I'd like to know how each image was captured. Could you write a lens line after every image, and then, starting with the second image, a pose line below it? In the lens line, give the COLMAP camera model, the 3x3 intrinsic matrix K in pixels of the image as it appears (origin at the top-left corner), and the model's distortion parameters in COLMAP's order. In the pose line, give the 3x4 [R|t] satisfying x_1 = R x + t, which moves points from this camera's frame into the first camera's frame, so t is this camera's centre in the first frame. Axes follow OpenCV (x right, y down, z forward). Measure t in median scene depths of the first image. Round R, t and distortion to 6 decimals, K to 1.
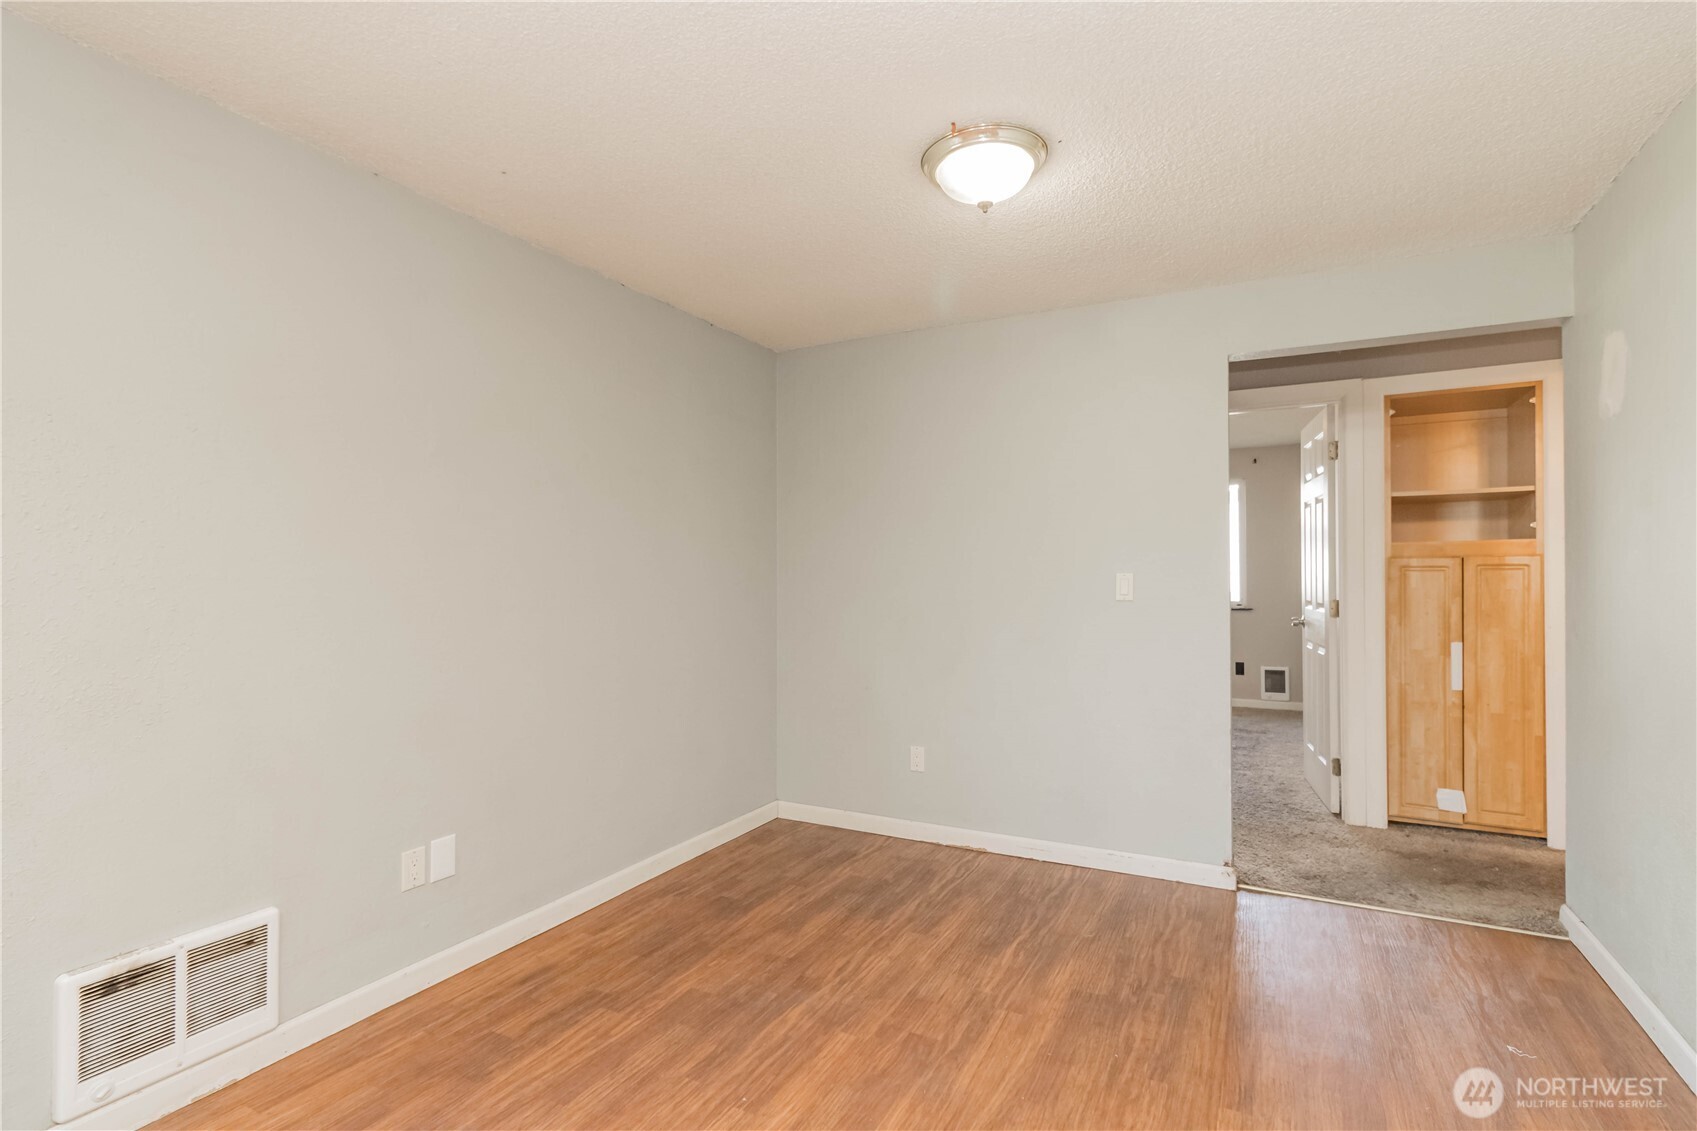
lens RADIAL K [[803.7, 0, 910.7], [0, 803.7, 569.6], [0, 0, 1]] dist [0.011050, -0.002347]
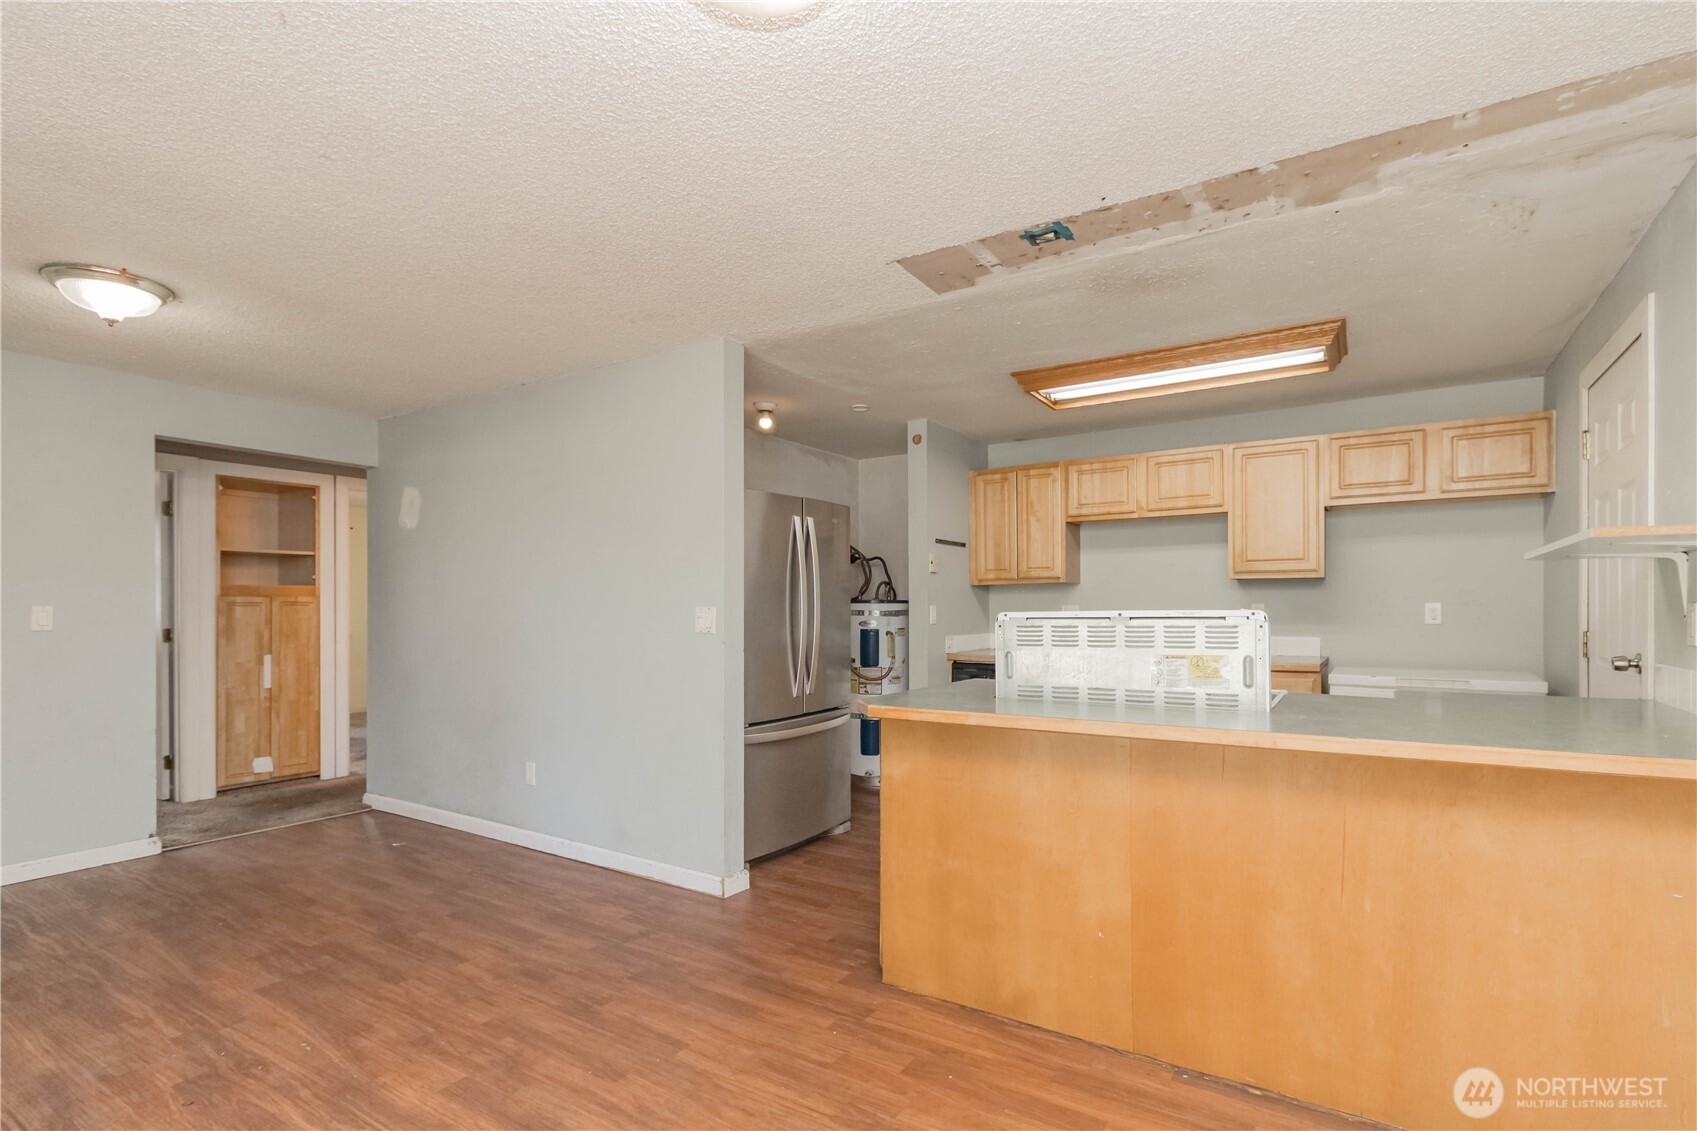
lens RADIAL K [[803.7, 0, 875.1], [0, 803.7, 601.0], [0, 0, 1]] dist [0.011050, -0.002347]
pose [[0.074841, 0.014538, 0.997089, -0.703359], [-0.008805, 0.999864, -0.013917, 0.003657], [-0.997157, -0.007738, 0.074959, -0.200200]]
